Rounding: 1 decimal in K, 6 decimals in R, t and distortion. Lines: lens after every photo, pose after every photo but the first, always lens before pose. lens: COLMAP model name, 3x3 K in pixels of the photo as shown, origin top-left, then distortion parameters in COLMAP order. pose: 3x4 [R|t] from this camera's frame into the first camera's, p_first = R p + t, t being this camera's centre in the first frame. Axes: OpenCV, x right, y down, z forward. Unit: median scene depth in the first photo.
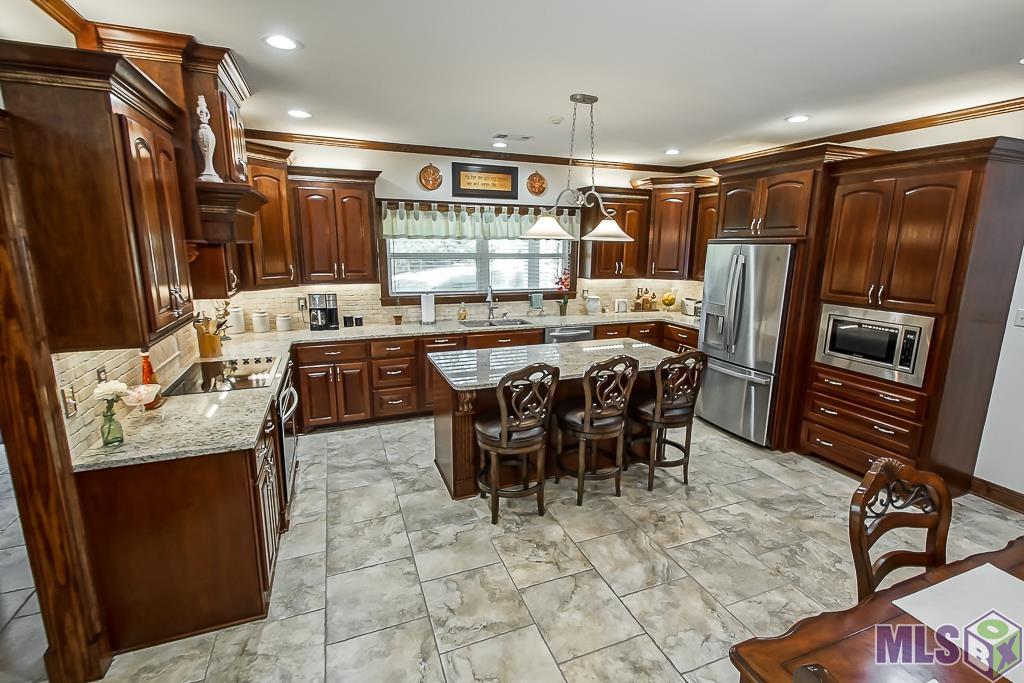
lens RADIAL K [[462.1, 0, 513.3], [0, 462.1, 338.3], [0, 0, 1]] dist [0.007641, -0.000436]
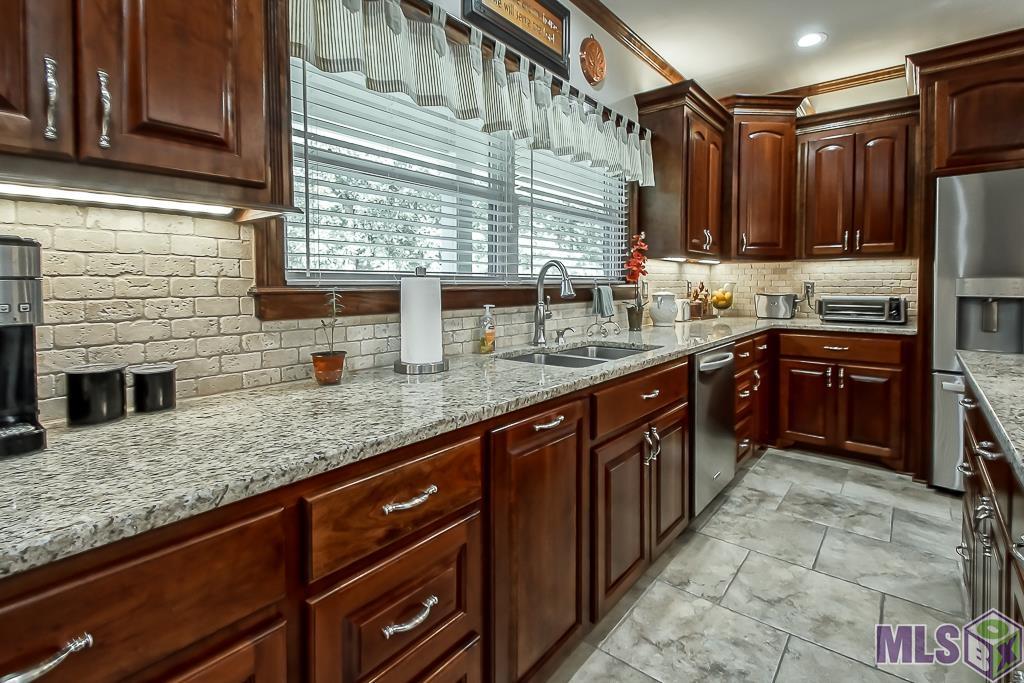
lens RADIAL K [[470.7, 0, 515.3], [0, 470.7, 297.0], [0, 0, 1]] dist [0.002507, 0.000068]
pose [[0.876698, -0.025759, 0.480352, -0.285177], [0.109854, 0.982899, -0.147788, -0.027824], [-0.468331, 0.182334, 0.864535, 0.704128]]
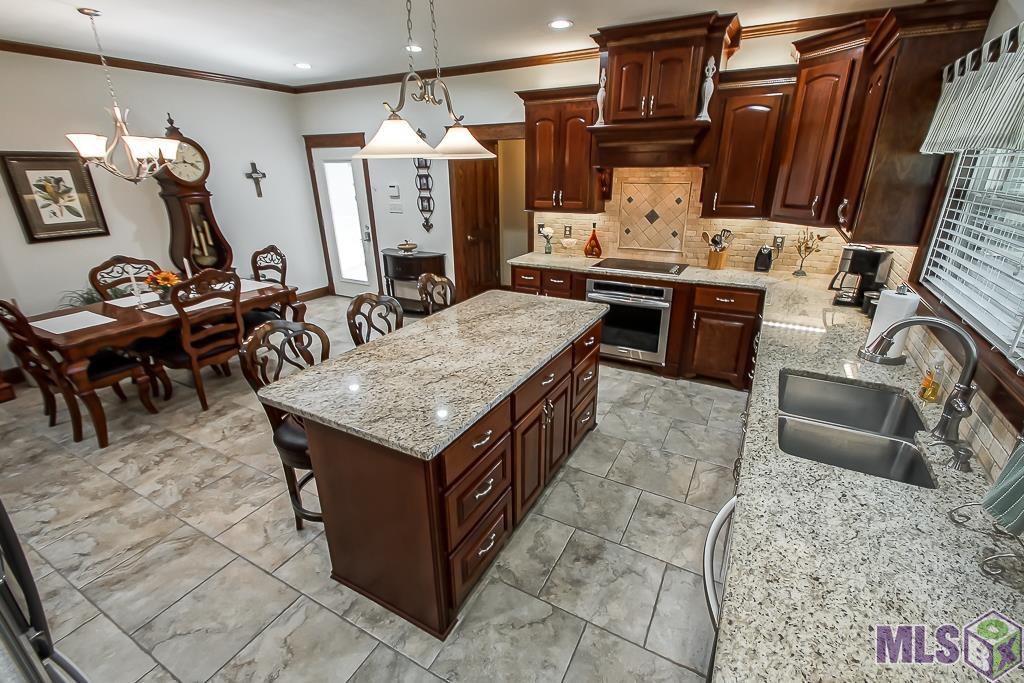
lens RADIAL K [[451.8, 0, 516.4], [0, 451.8, 335.2], [0, 0, 1]] dist [0.001718, -0.000242]
pose [[-0.760902, 0.221903, -0.609743, 0.336617], [-0.132320, 0.866894, 0.480610, -0.214919], [0.635232, 0.446378, -0.630260, 1.063730]]
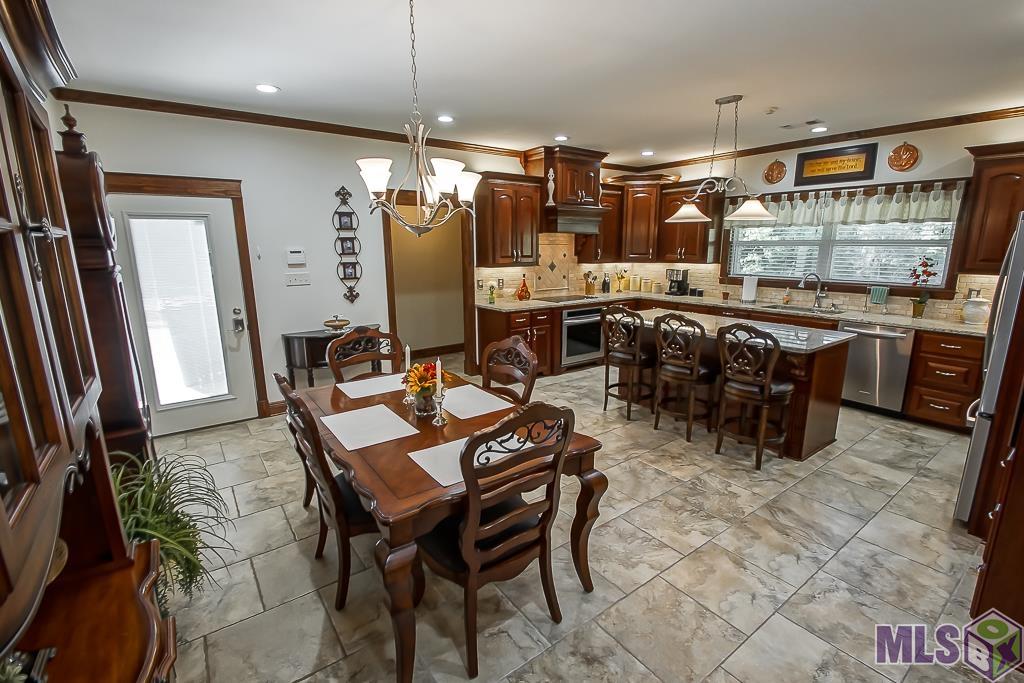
lens RADIAL K [[460.3, 0, 512.0], [0, 460.3, 341.5], [0, 0, 1]] dist [-0.000153, -0.000370]
pose [[0.251020, 0.190610, -0.949029, 0.782558], [-0.192015, 0.970743, 0.144183, 0.009986], [0.948746, 0.146035, 0.280276, 0.146567]]
